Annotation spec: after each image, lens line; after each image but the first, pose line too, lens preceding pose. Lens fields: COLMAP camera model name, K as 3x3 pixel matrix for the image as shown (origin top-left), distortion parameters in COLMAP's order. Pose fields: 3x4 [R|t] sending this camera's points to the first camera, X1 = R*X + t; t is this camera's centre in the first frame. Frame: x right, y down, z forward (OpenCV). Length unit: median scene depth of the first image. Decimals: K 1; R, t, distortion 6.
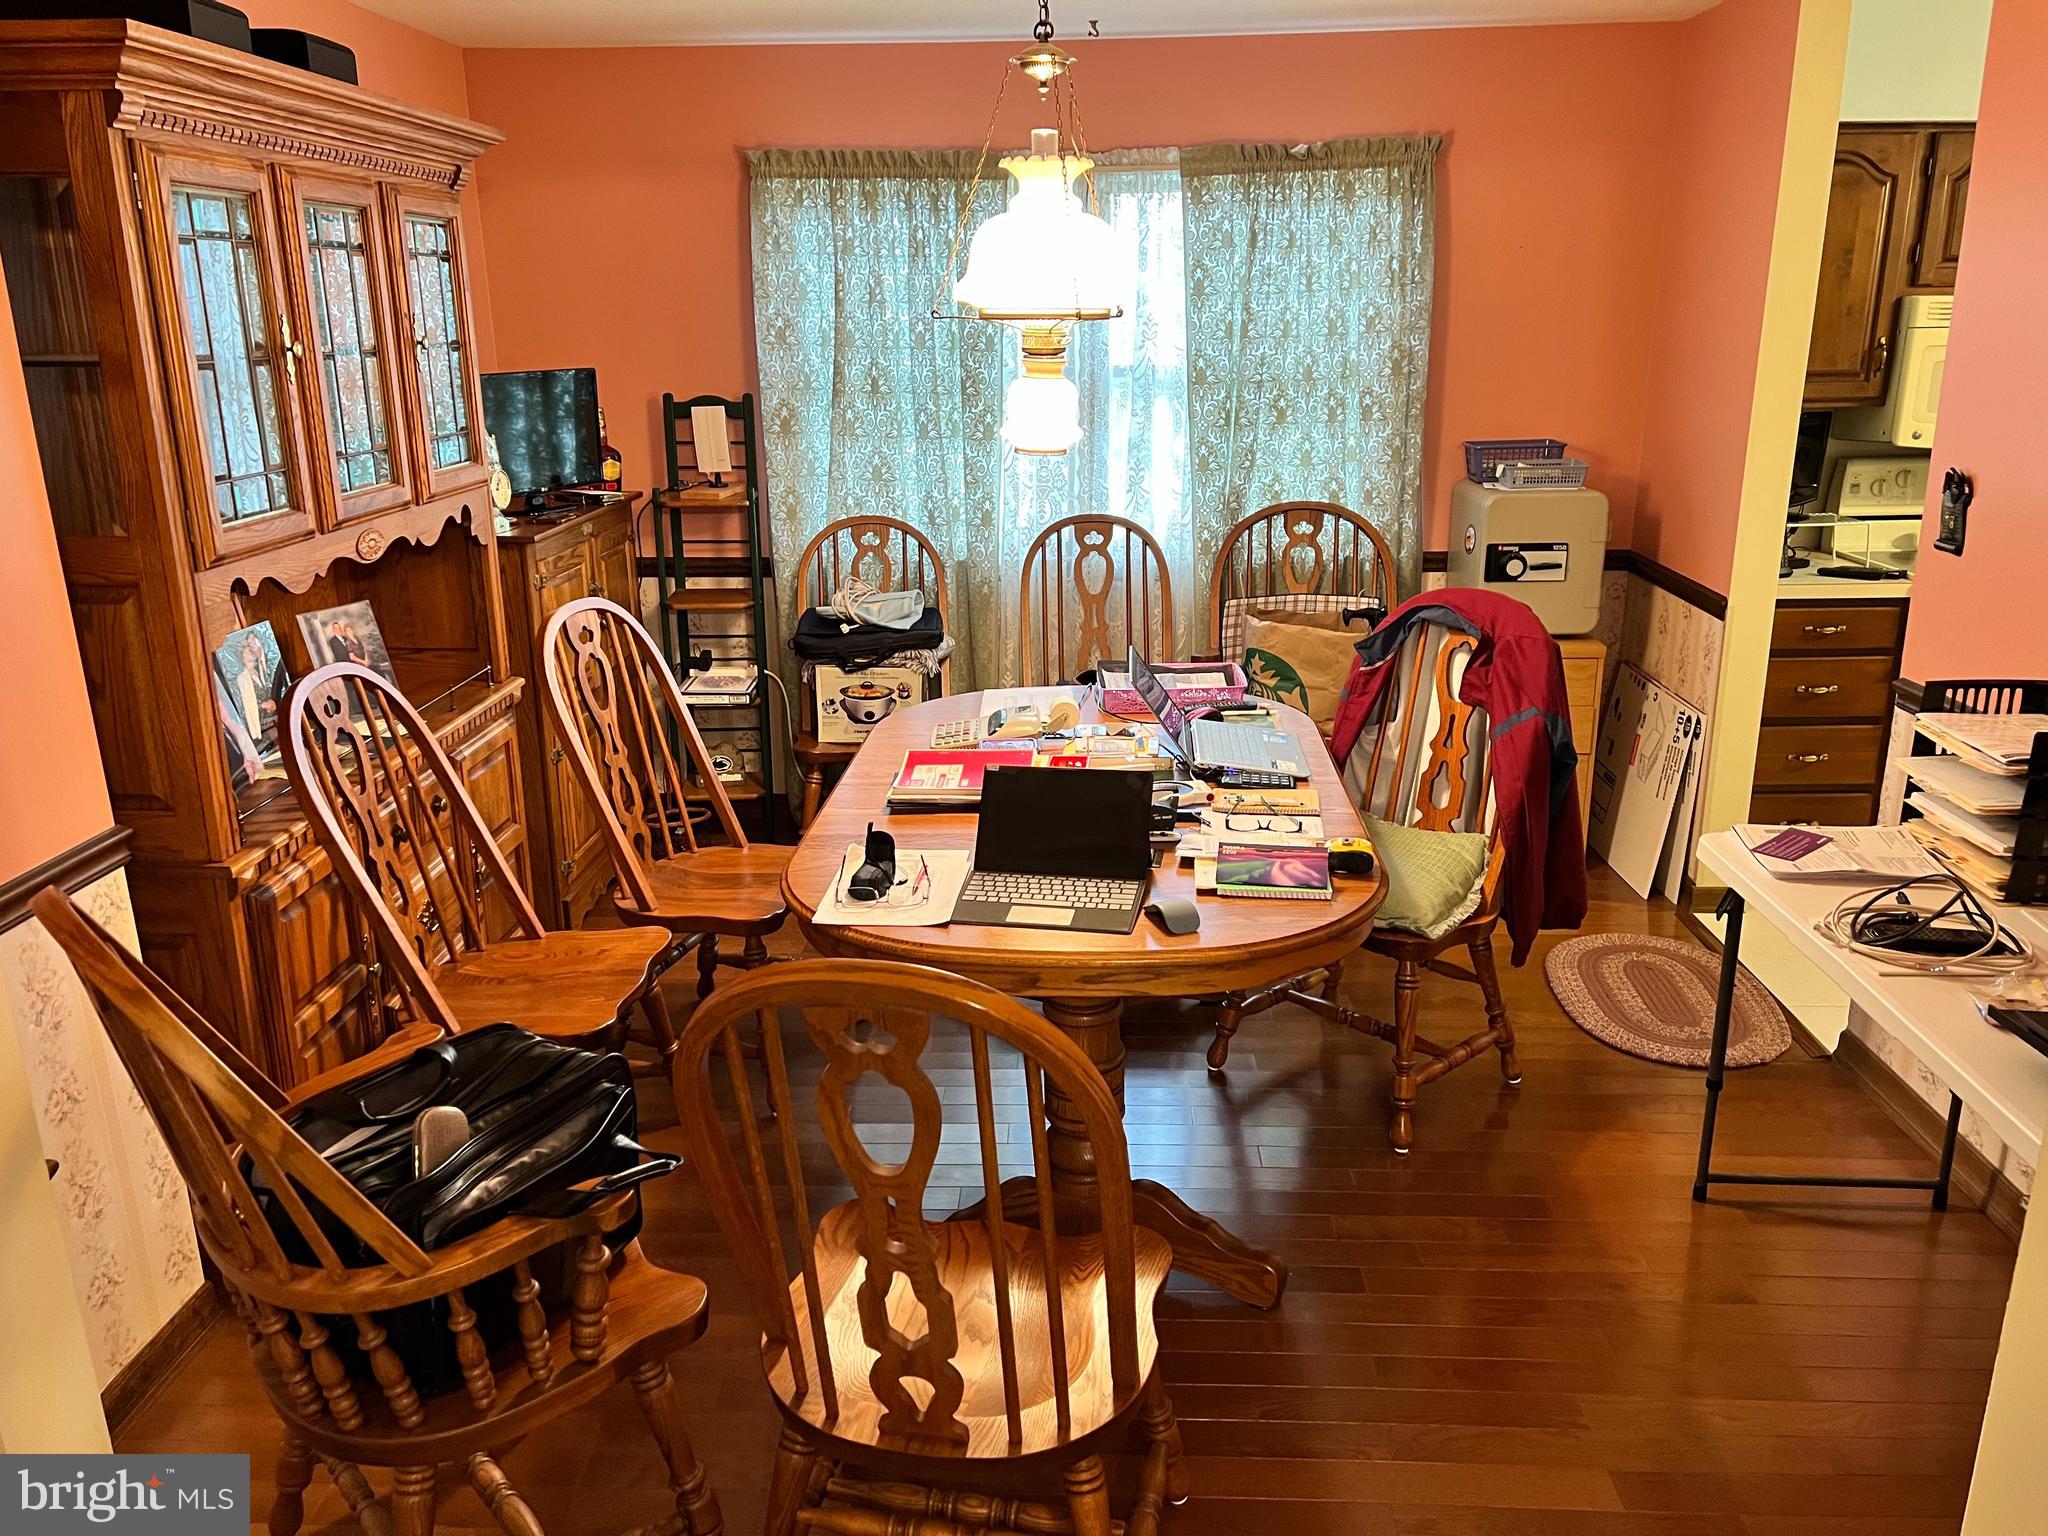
lens RADIAL K [[1533.5, 0, 1024.0], [0, 1533.5, 768.0], [0, 0, 1]] dist [0.056516, -0.061113]
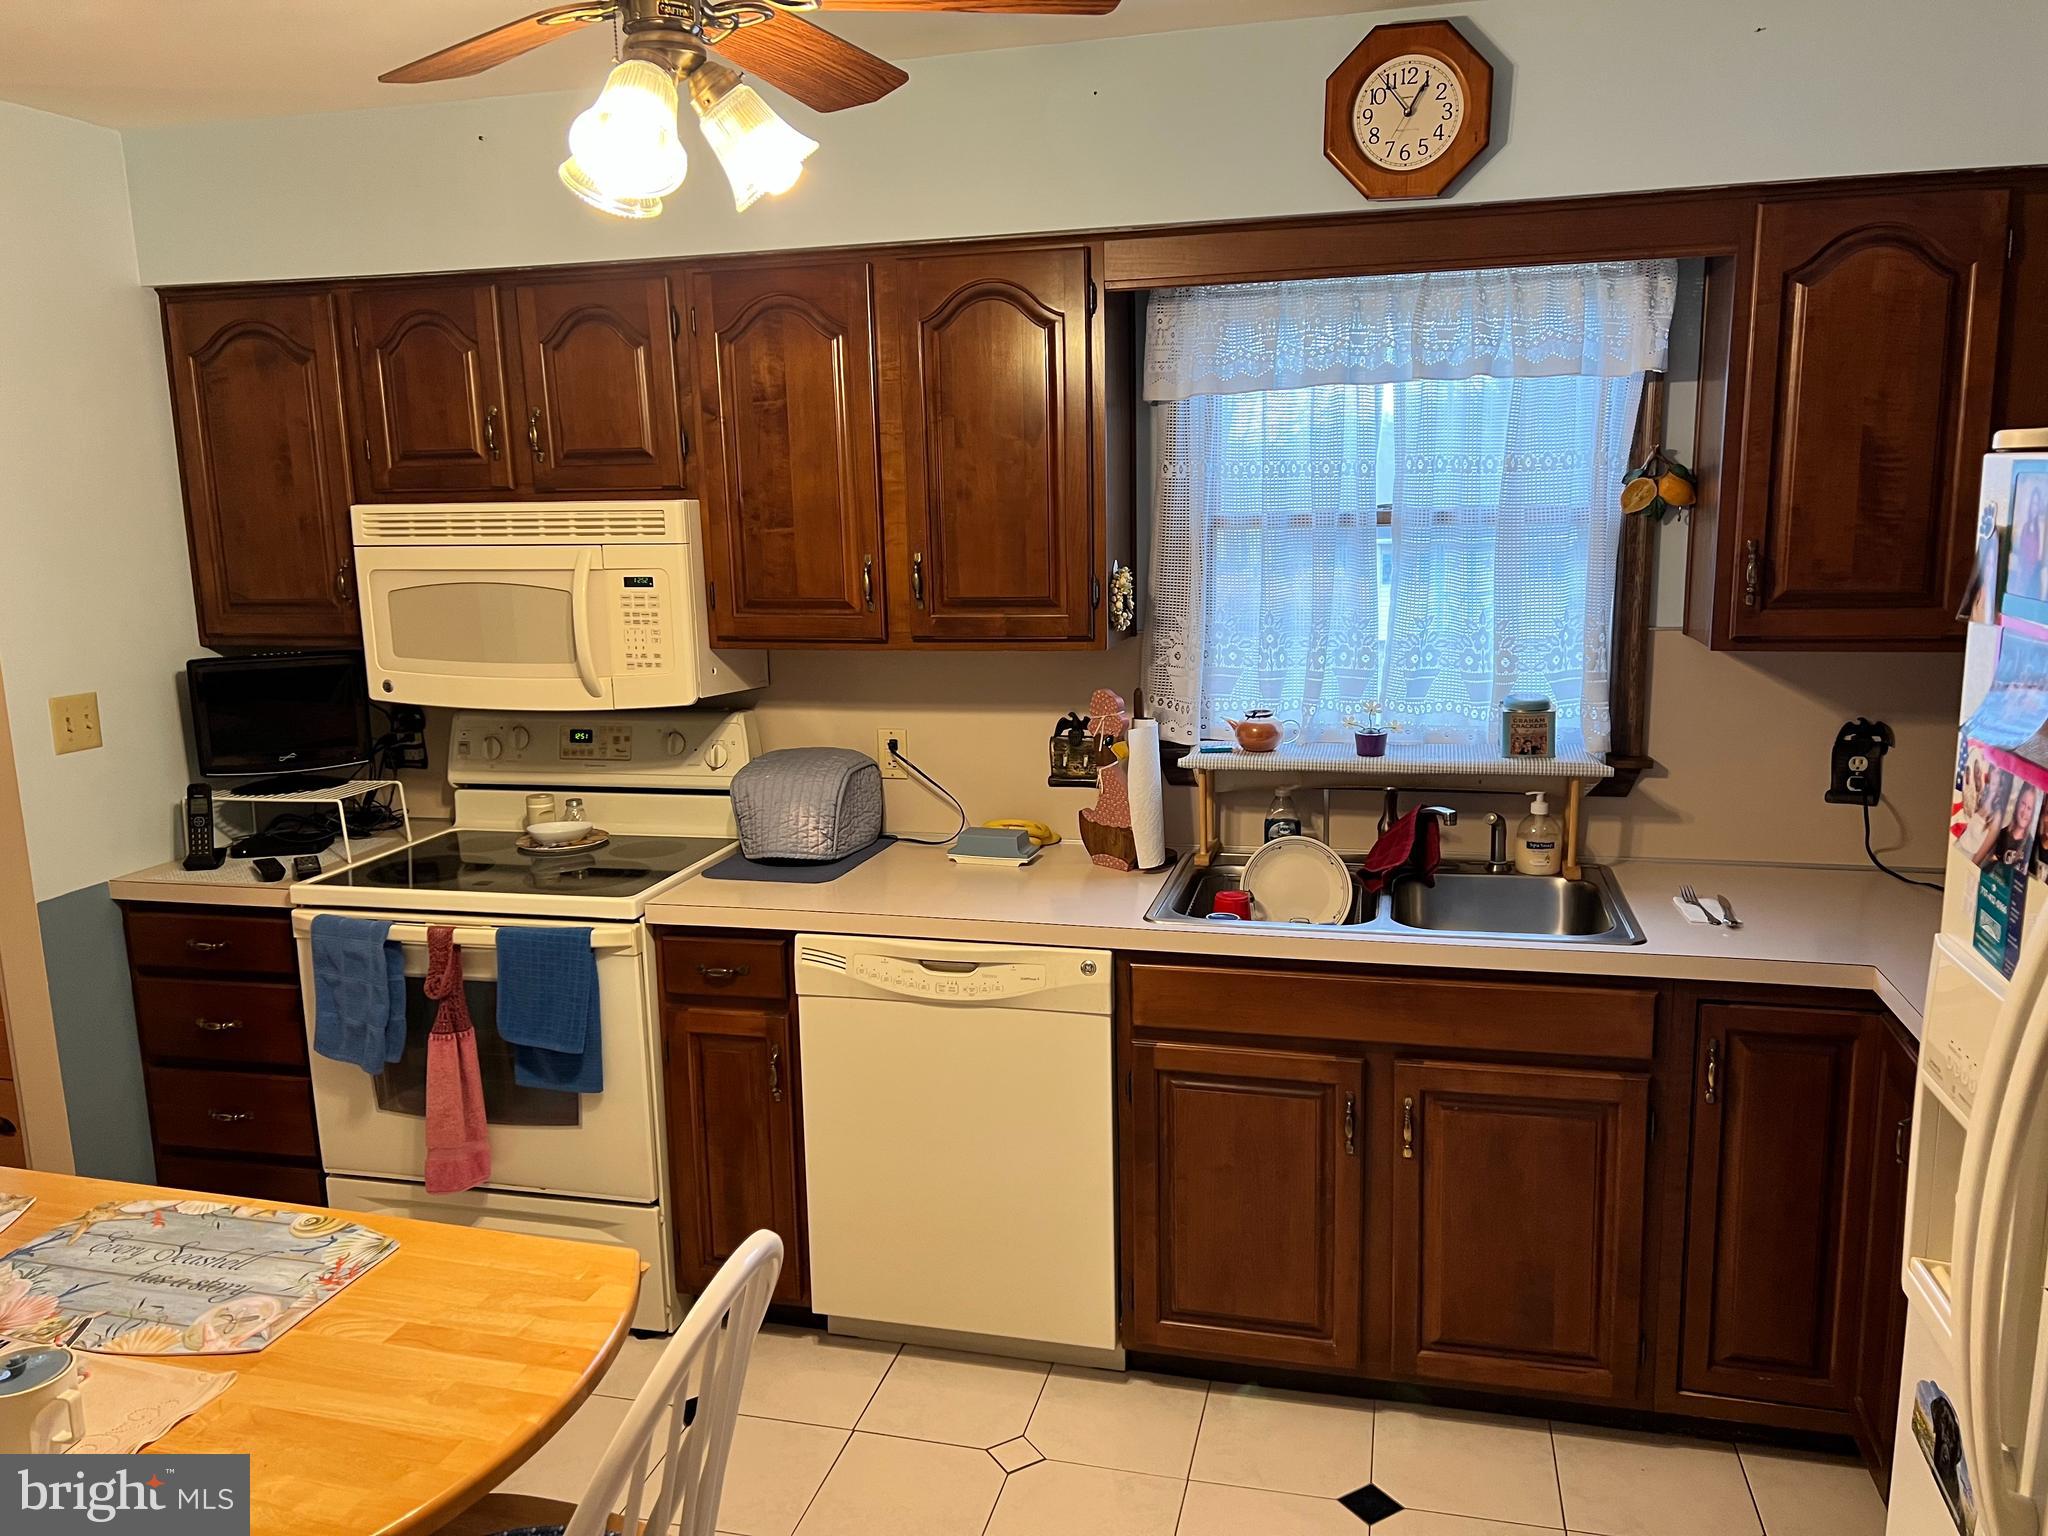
lens RADIAL K [[1533.5, 0, 1024.0], [0, 1533.5, 768.0], [0, 0, 1]] dist [0.056516, -0.061113]
pose [[0.979856, 0.021960, -0.198495, 1.045622], [-0.042953, 0.993848, -0.102080, -0.115069], [0.195033, 0.108550, 0.974771, 0.349245]]
